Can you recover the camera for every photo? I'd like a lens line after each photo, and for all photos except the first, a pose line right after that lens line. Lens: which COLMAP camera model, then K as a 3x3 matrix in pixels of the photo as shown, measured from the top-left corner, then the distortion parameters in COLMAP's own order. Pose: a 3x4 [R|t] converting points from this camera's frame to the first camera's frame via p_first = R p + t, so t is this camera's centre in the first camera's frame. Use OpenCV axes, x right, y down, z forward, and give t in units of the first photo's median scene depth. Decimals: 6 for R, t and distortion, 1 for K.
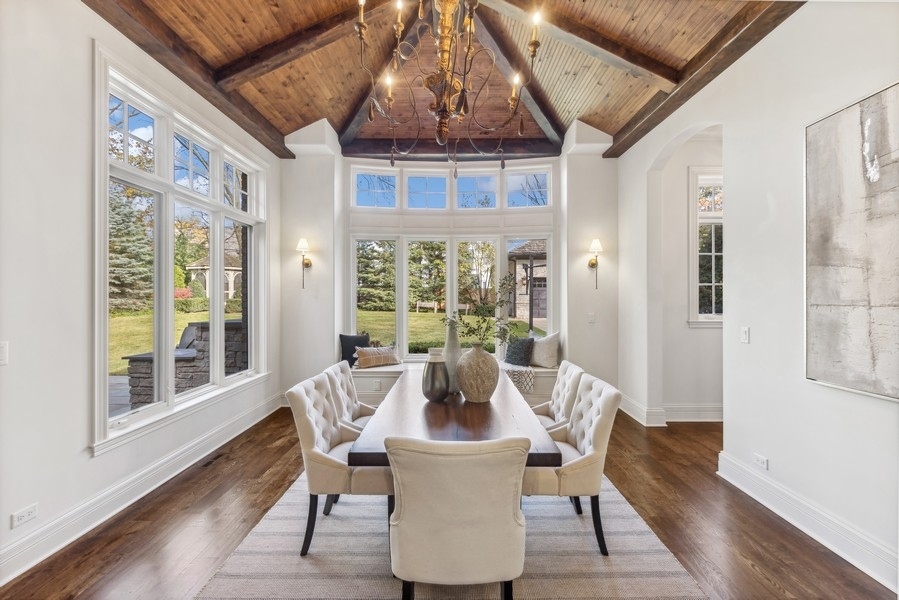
lens RADIAL K [[387.7, 0, 456.1], [0, 387.7, 298.5], [0, 0, 1]] dist [0.004471, -0.001543]
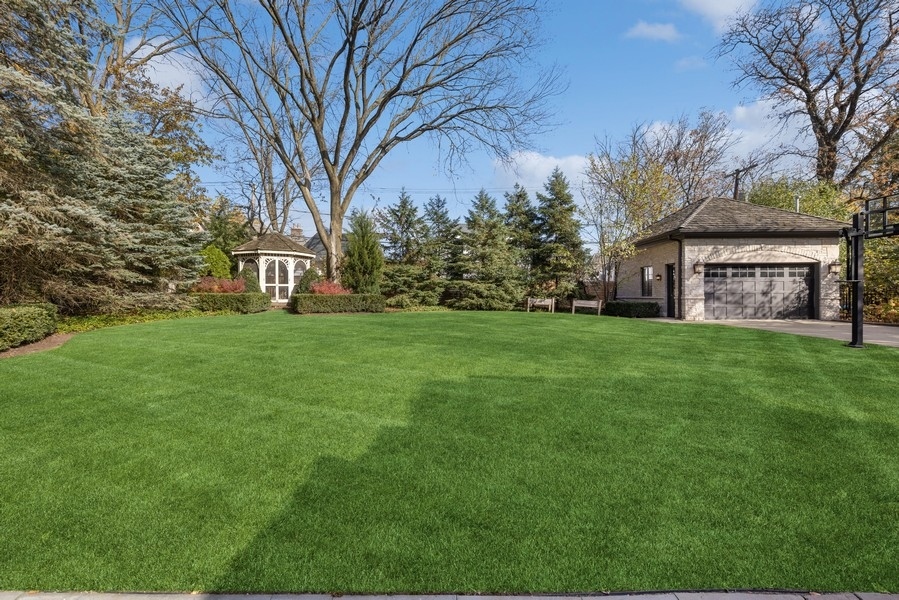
lens RADIAL K [[387.7, 0, 450.6], [0, 387.7, 298.5], [0, 0, 1]] dist [0.004471, -0.001543]
pose [[0.999686, -0.004262, -0.024673, -1.271641], [0.004298, 0.999990, 0.001407, 0.041906], [0.024666, -0.001513, 0.999695, 1.322392]]
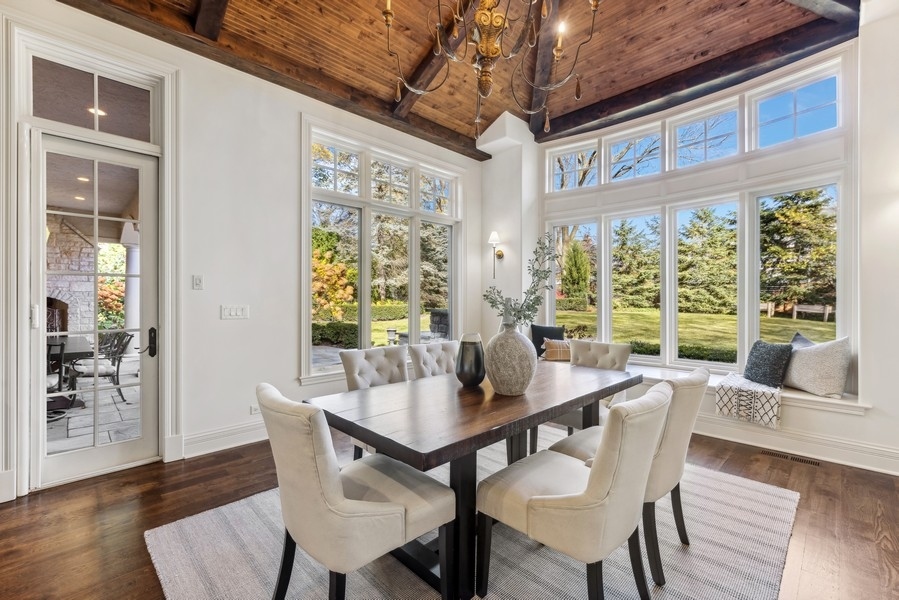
lens RADIAL K [[387.7, 0, 450.1], [0, 387.7, 300.1], [0, 0, 1]] dist [0.004471, -0.001543]
pose [[0.701655, 0.002864, -0.712511, 0.262753], [-0.003420, 0.999994, 0.000653, 0.031505], [0.712509, 0.001979, 0.701660, 0.160487]]
